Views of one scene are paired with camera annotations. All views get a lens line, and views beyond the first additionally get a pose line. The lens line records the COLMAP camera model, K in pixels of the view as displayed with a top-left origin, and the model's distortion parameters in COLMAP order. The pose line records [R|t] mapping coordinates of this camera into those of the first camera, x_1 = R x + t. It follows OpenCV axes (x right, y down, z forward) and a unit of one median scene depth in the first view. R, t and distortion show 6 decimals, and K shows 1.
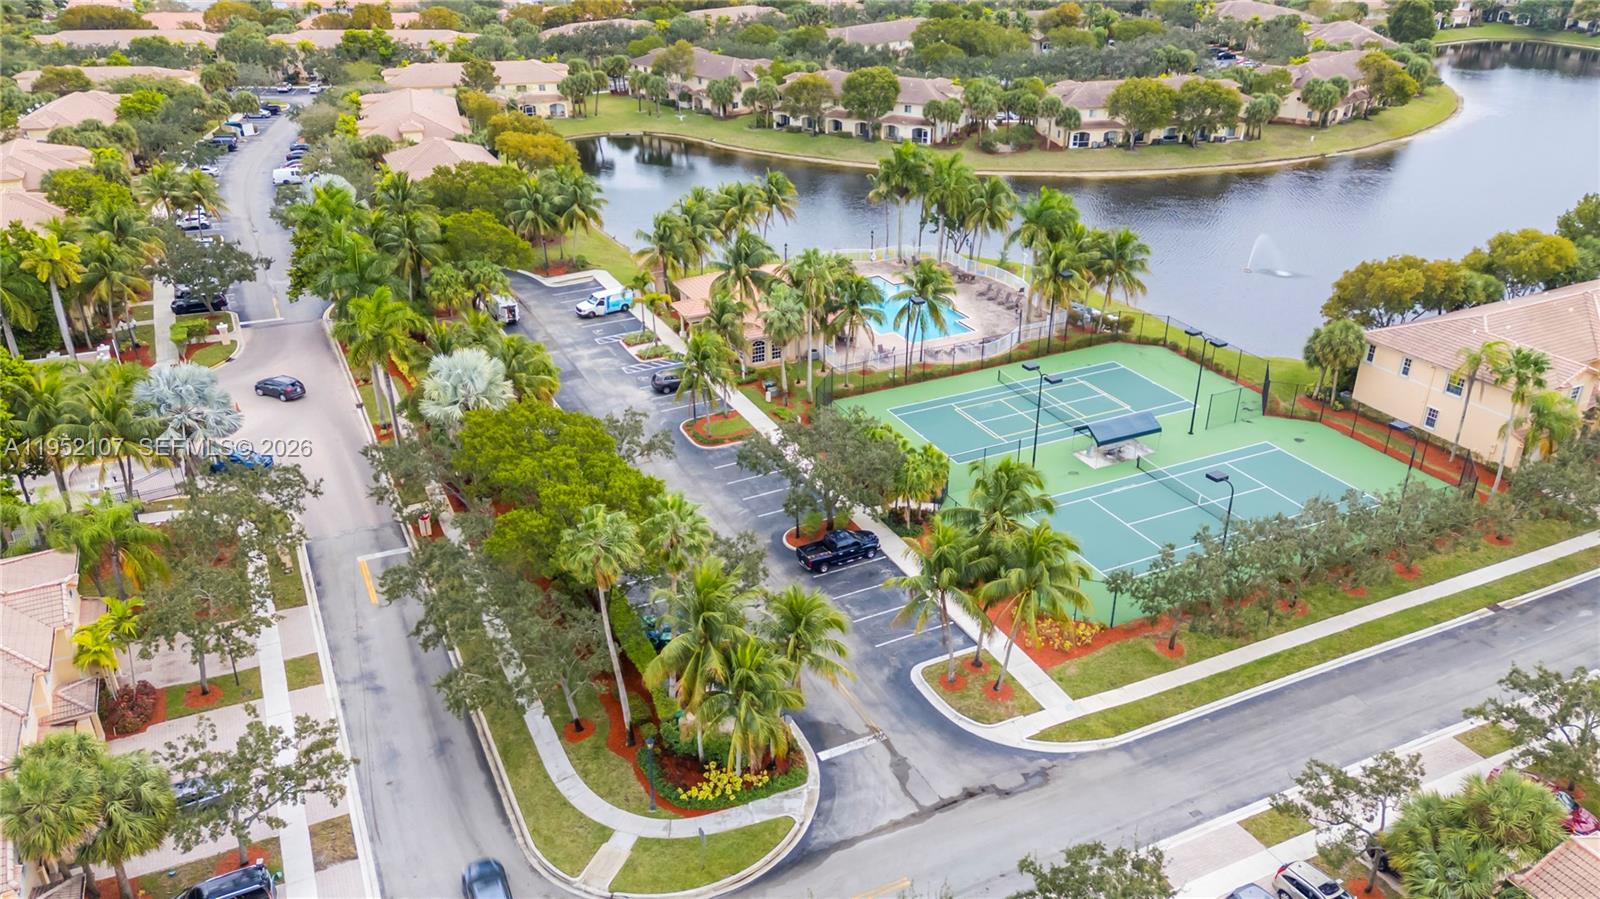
lens RADIAL K [[1161.4, 0, 819.8], [0, 1161.4, 446.2], [0, 0, 1]] dist [0.123148, -0.084906]
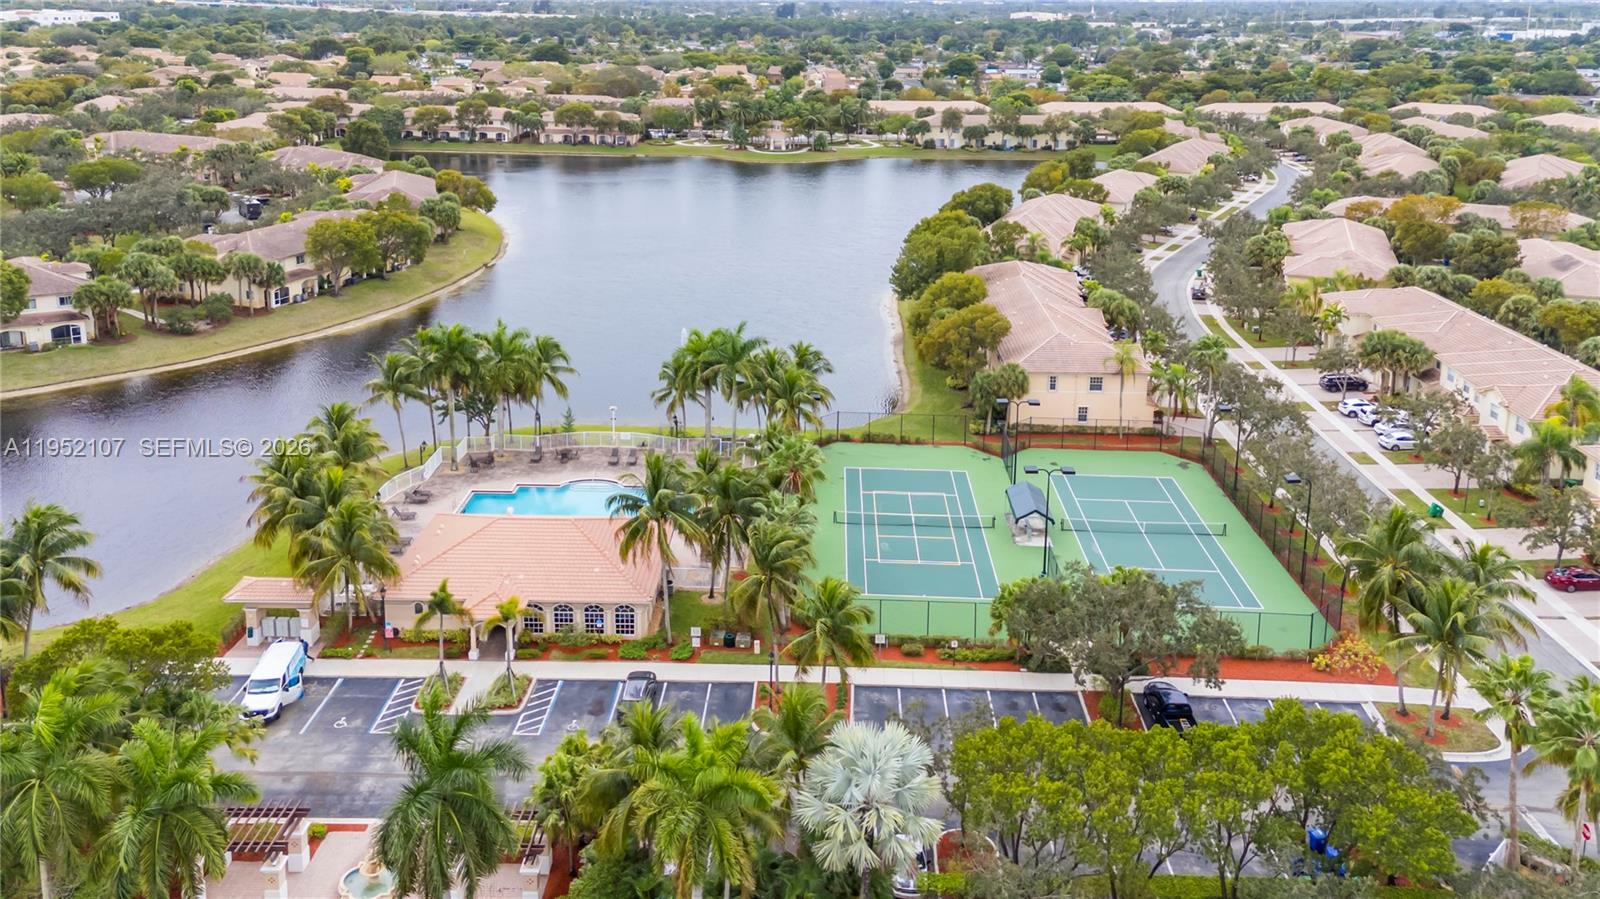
lens RADIAL K [[1168.1, 0, 799.7], [0, 1168.1, 383.3], [0, 0, 1]] dist [0.079571, 0.005697]
pose [[0.467934, -0.268129, 0.842108, -0.330368], [0.379271, 0.921584, 0.082685, -0.133506], [-0.798243, 0.280696, 0.532934, 0.276703]]
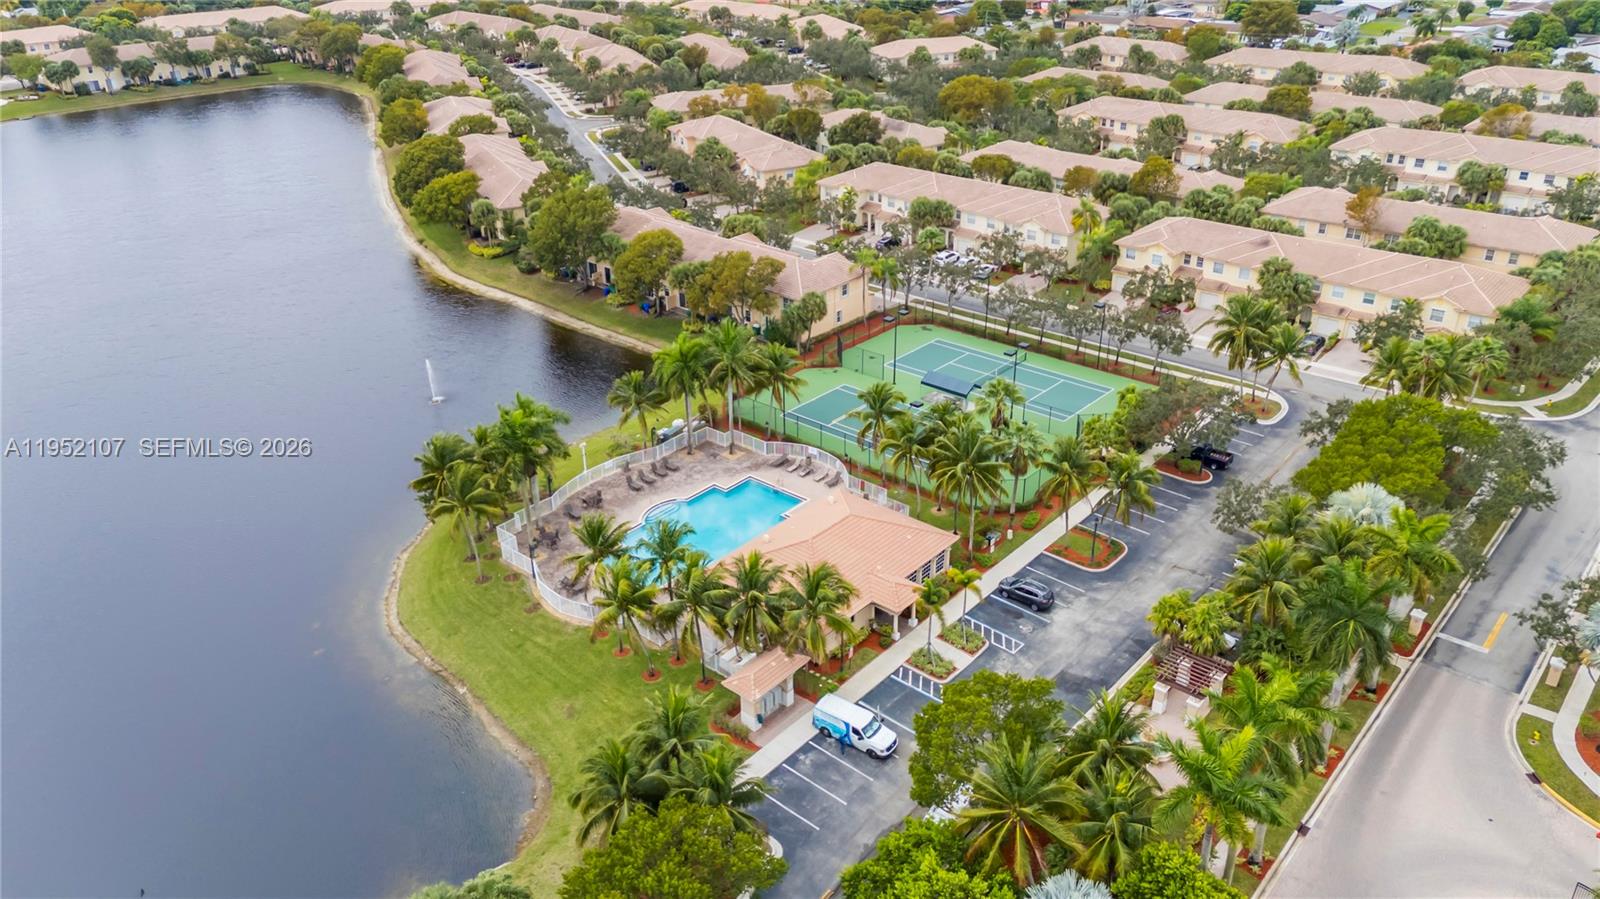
lens RADIAL K [[1175.7, 0, 764.3], [0, 1175.7, 451.7], [0, 0, 1]] dist [0.071796, 0.000307]
pose [[-0.376916, -0.418606, 0.826258, -0.414662], [0.421949, 0.716514, 0.555488, -0.403050], [-0.824556, 0.558011, -0.093435, 0.655085]]
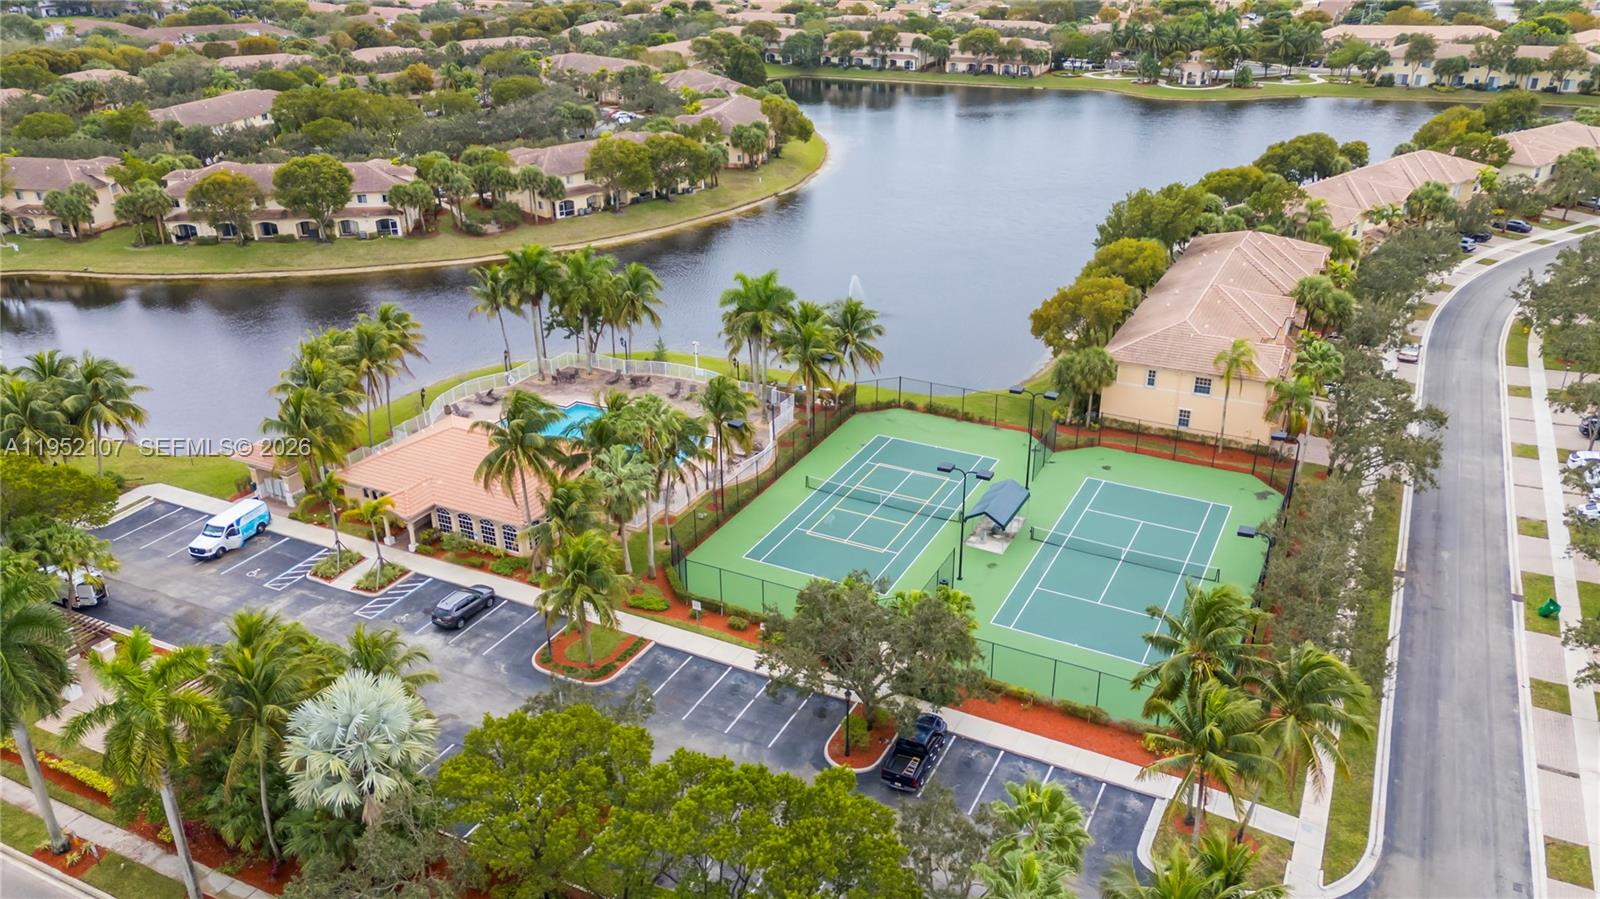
lens RADIAL K [[1137.9, 0, 804.3], [0, 1137.9, 484.9], [0, 0, 1]] dist [0.066022, 0.001717]
pose [[0.802904, -0.269844, 0.531535, -0.170678], [0.269767, 0.959624, 0.079678, -0.070458], [-0.531574, 0.079417, 0.843281, 0.146203]]
